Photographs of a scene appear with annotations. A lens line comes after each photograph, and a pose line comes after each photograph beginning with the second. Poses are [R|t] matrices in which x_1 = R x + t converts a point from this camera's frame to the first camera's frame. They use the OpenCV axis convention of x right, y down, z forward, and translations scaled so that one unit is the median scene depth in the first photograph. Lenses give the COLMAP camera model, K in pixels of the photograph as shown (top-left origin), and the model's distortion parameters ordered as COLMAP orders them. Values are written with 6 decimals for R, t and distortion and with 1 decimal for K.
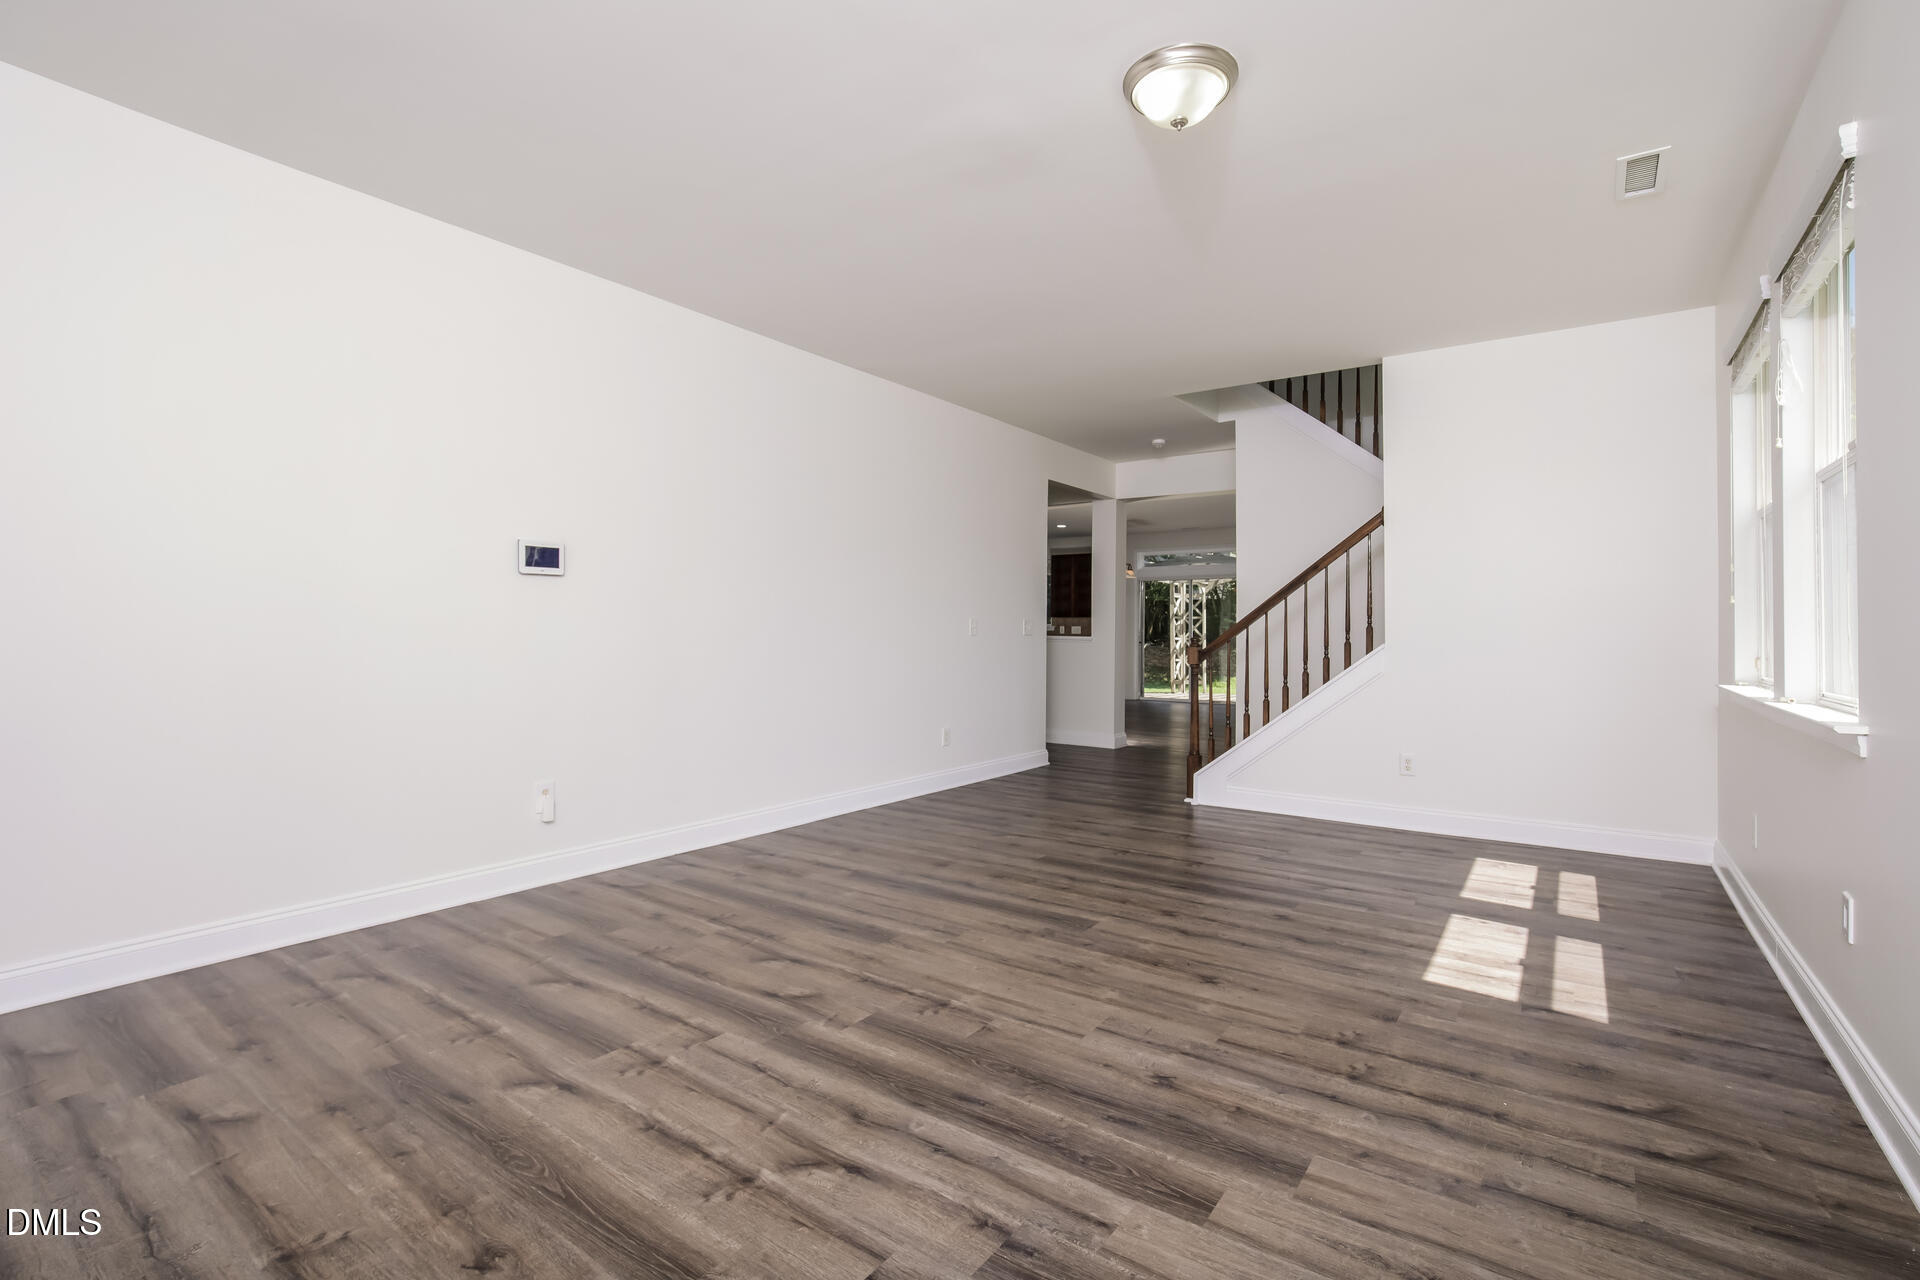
lens RADIAL K [[875.7, 0, 959.8], [0, 875.7, 630.8], [0, 0, 1]] dist [-0.026273, 0.008053]
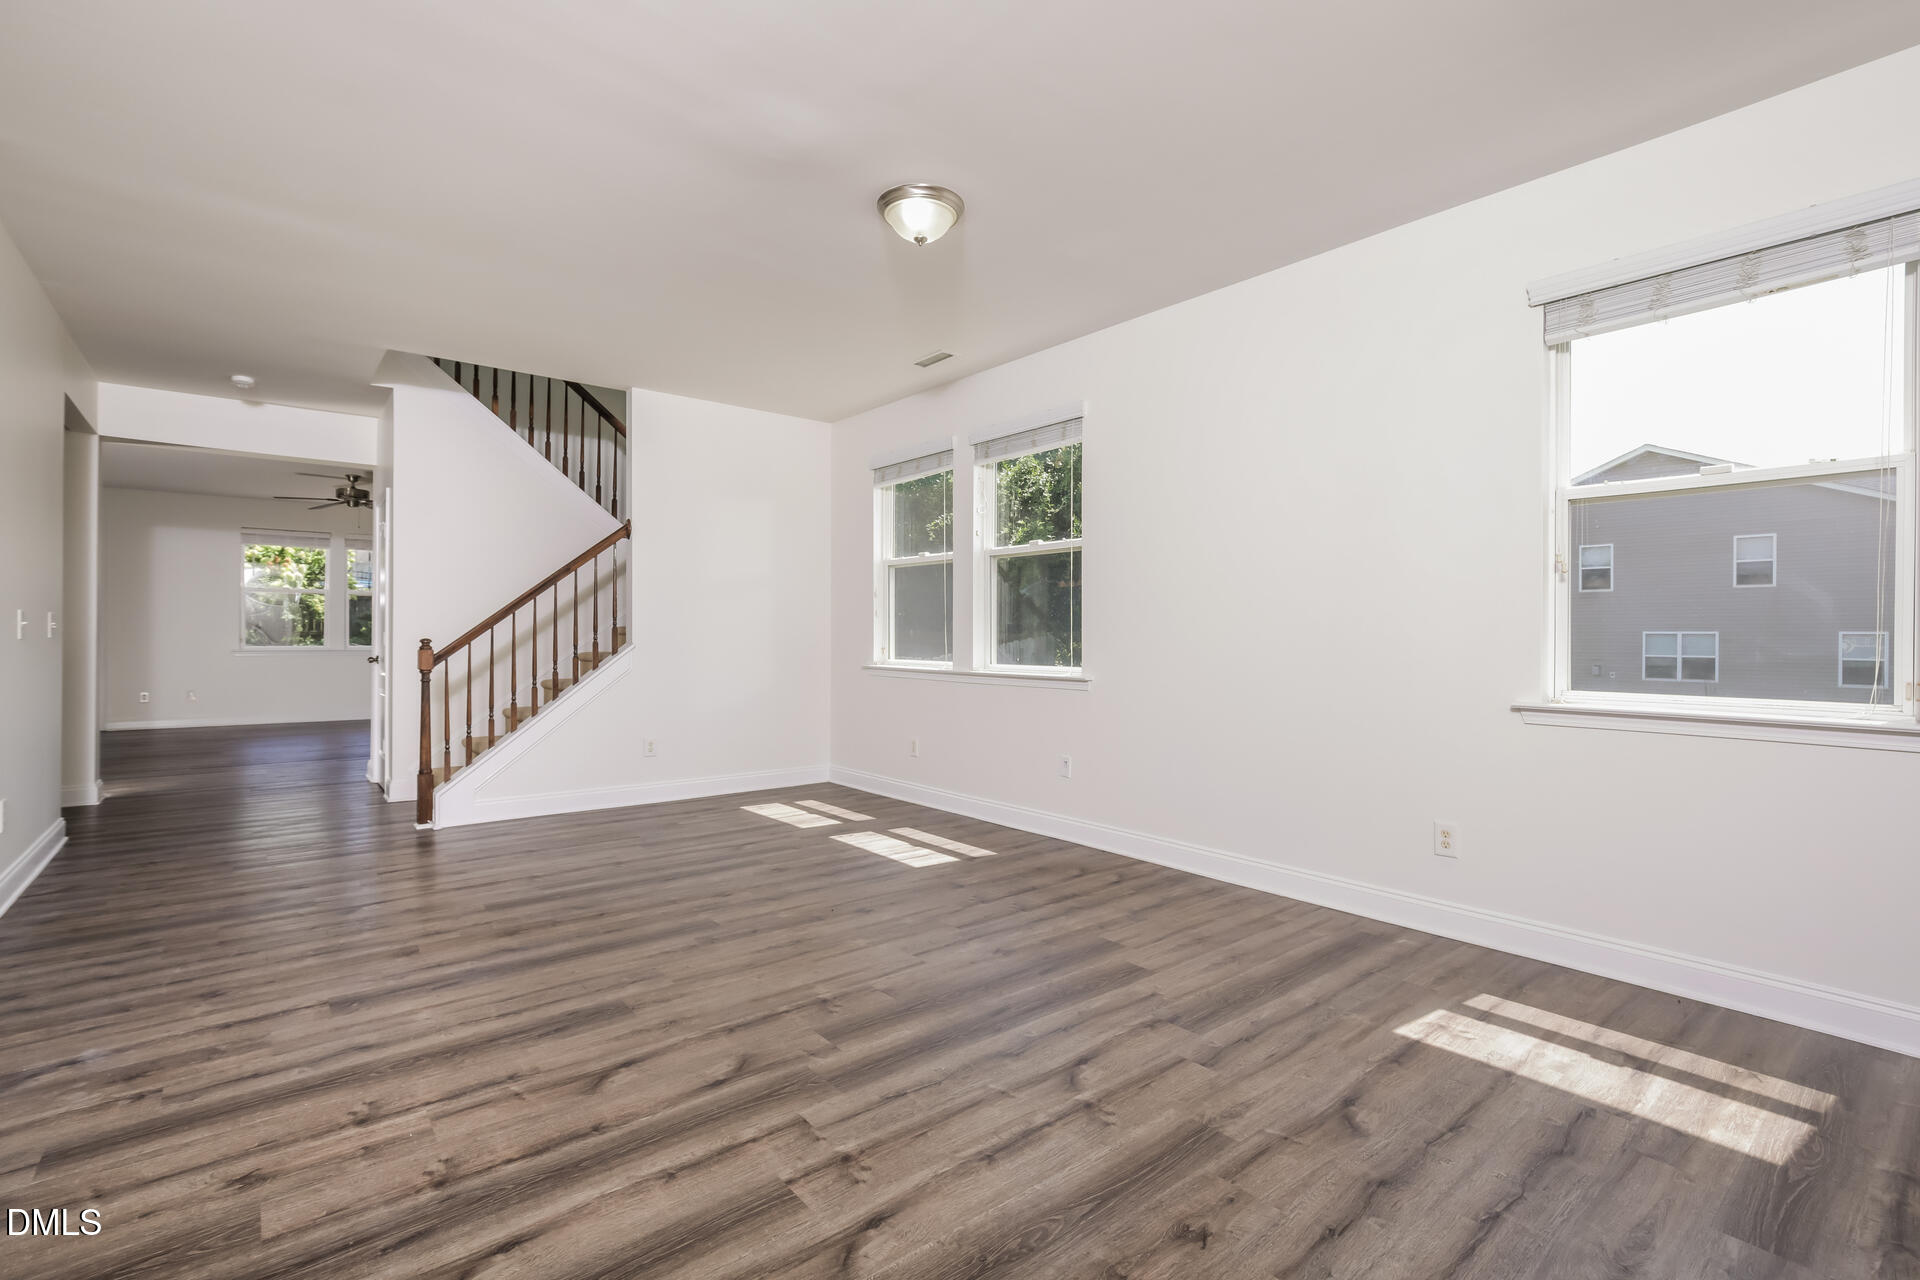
lens RADIAL K [[871.0, 0, 964.3], [0, 871.0, 625.6], [0, 0, 1]] dist [-0.022312, 0.010450]
pose [[0.250667, 0.006000, 0.968055, -0.924637], [-0.003089, 0.999981, -0.005398, -0.005078], [-0.968068, -0.001637, 0.250681, 0.565284]]
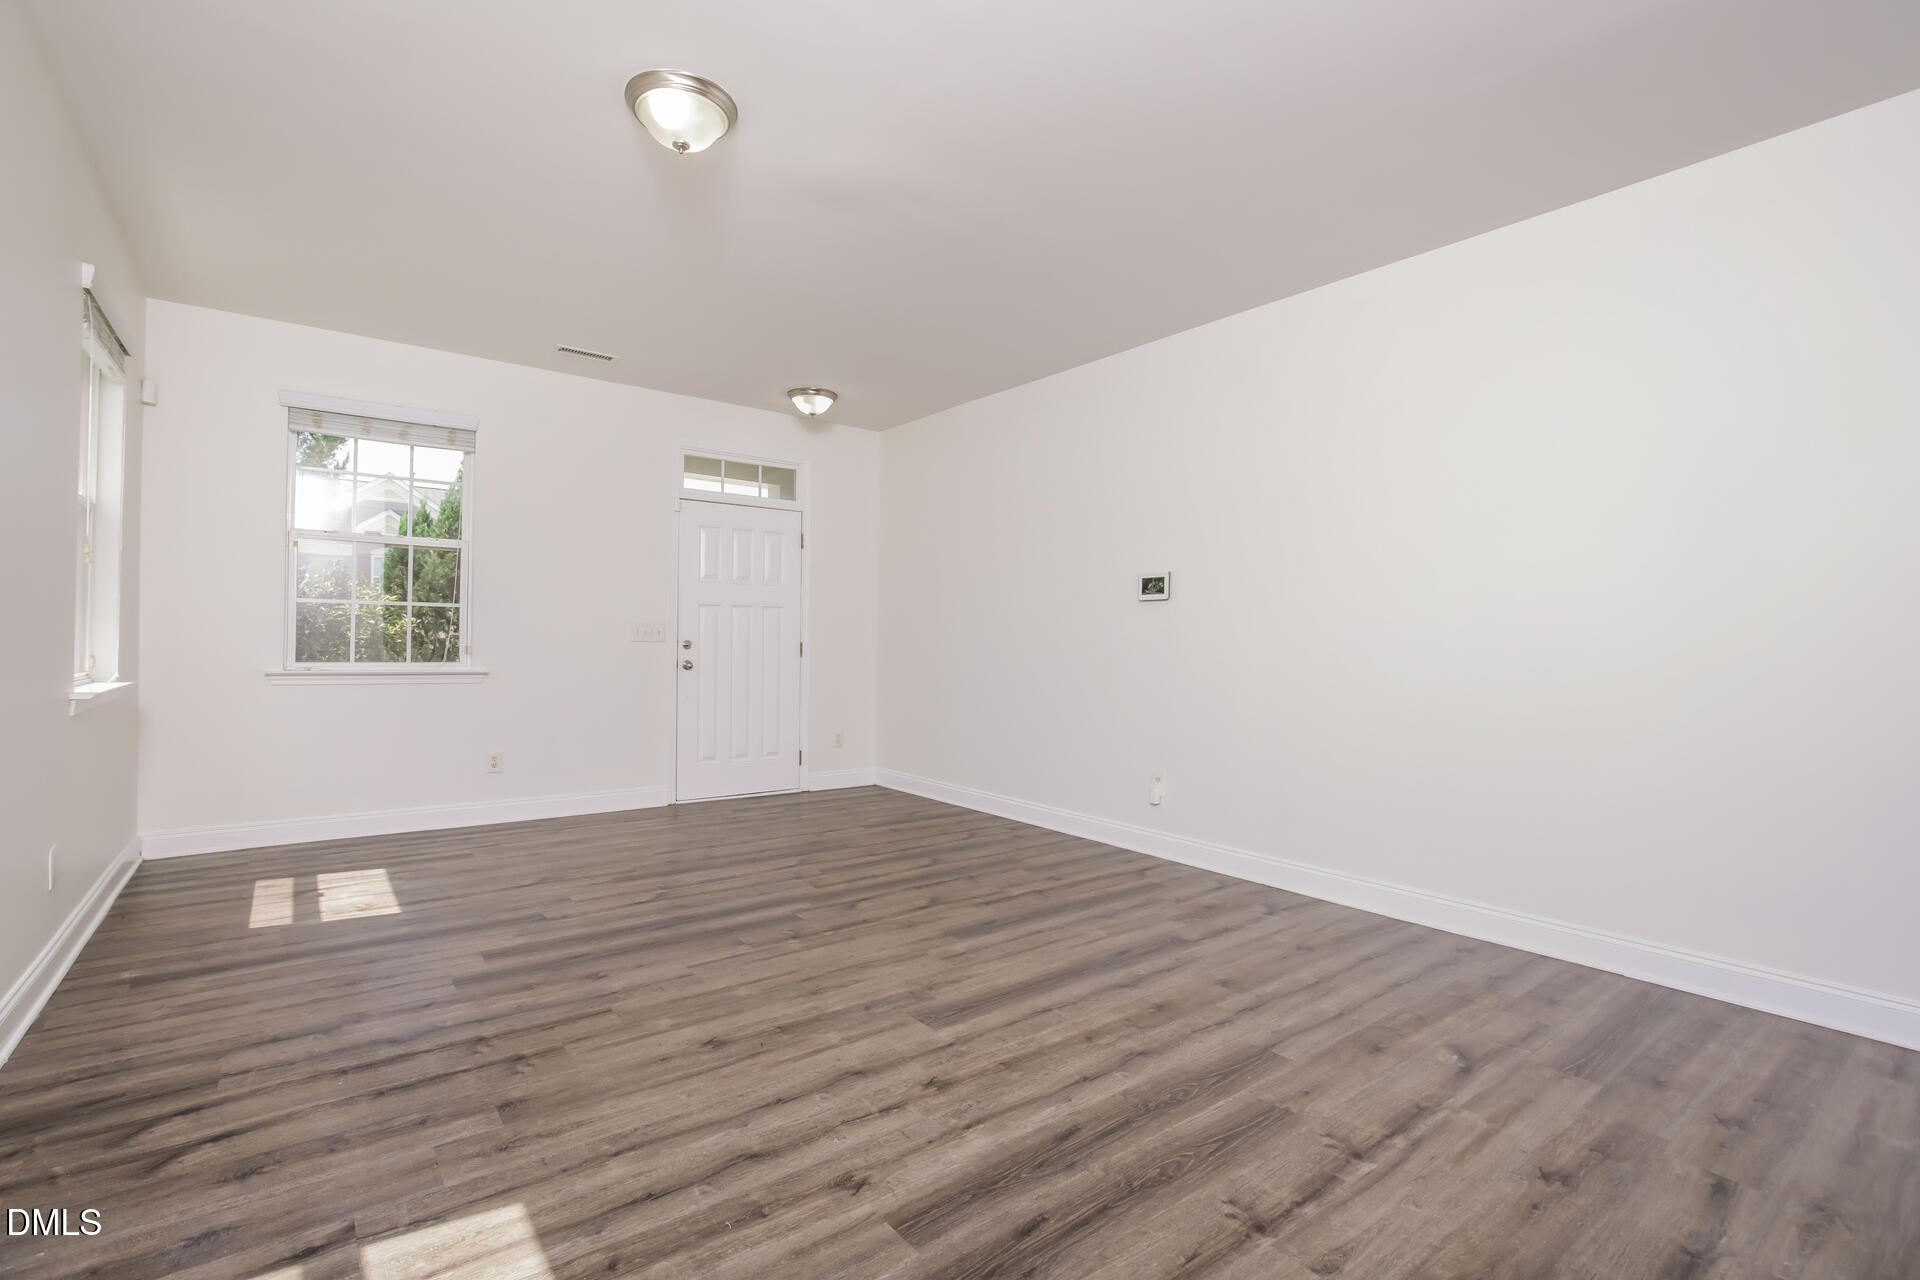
lens RADIAL K [[875.7, 0, 959.8], [0, 875.7, 630.8], [0, 0, 1]] dist [-0.026273, 0.008053]
pose [[-0.288135, -0.022967, -0.957314, 1.077781], [-0.015669, 0.999692, -0.019268, 0.009549], [0.957462, 0.009449, -0.288406, 1.521431]]
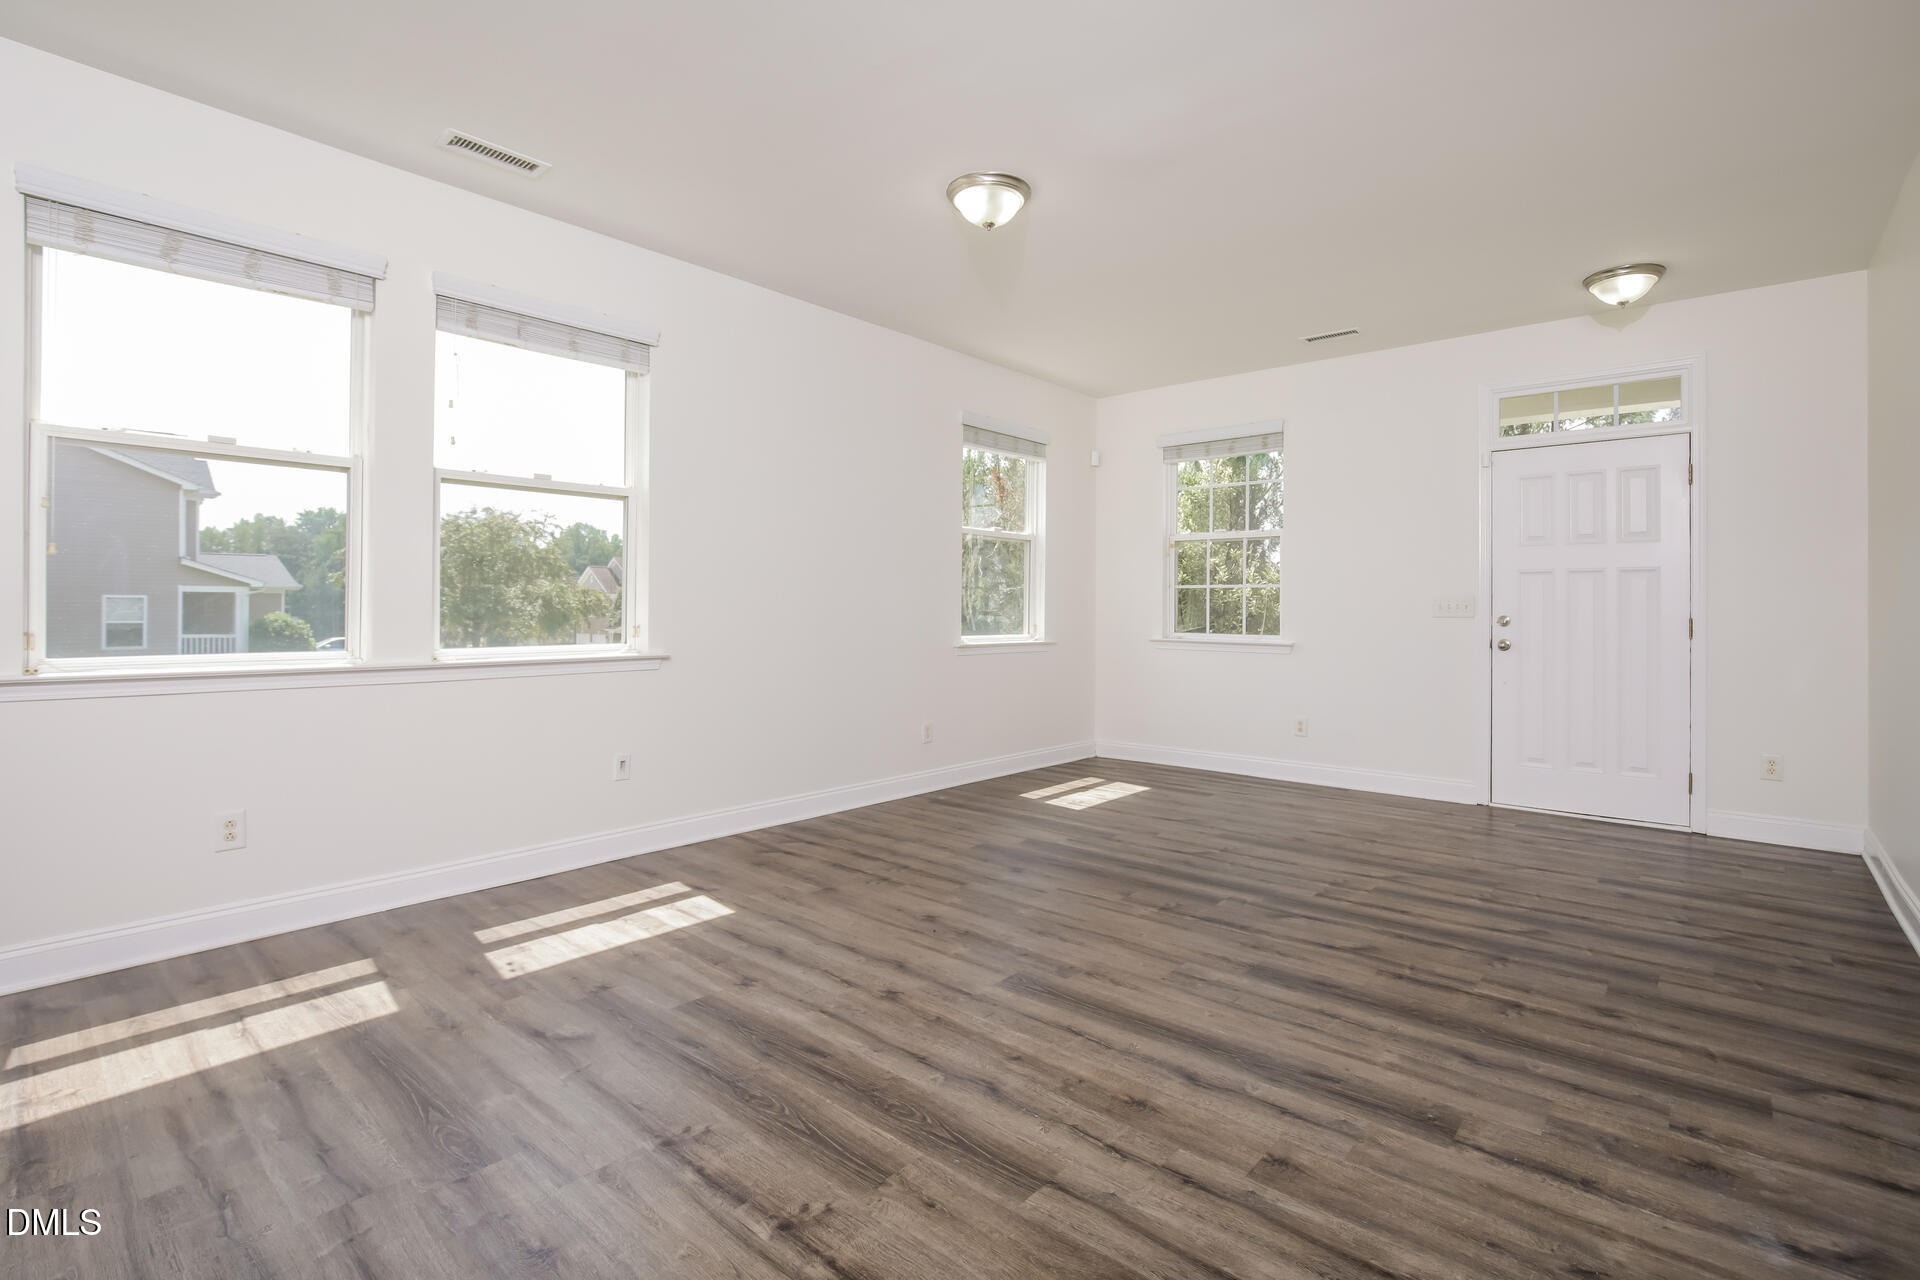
lens RADIAL K [[885.5, 0, 969.2], [0, 885.5, 607.1], [0, 0, 1]] dist [-0.024069, 0.005449]
pose [[-0.995768, -0.013772, 0.090860, 0.143521], [-0.014038, 0.999899, -0.002290, 0.003667], [-0.090820, -0.003556, -0.995861, 2.196207]]
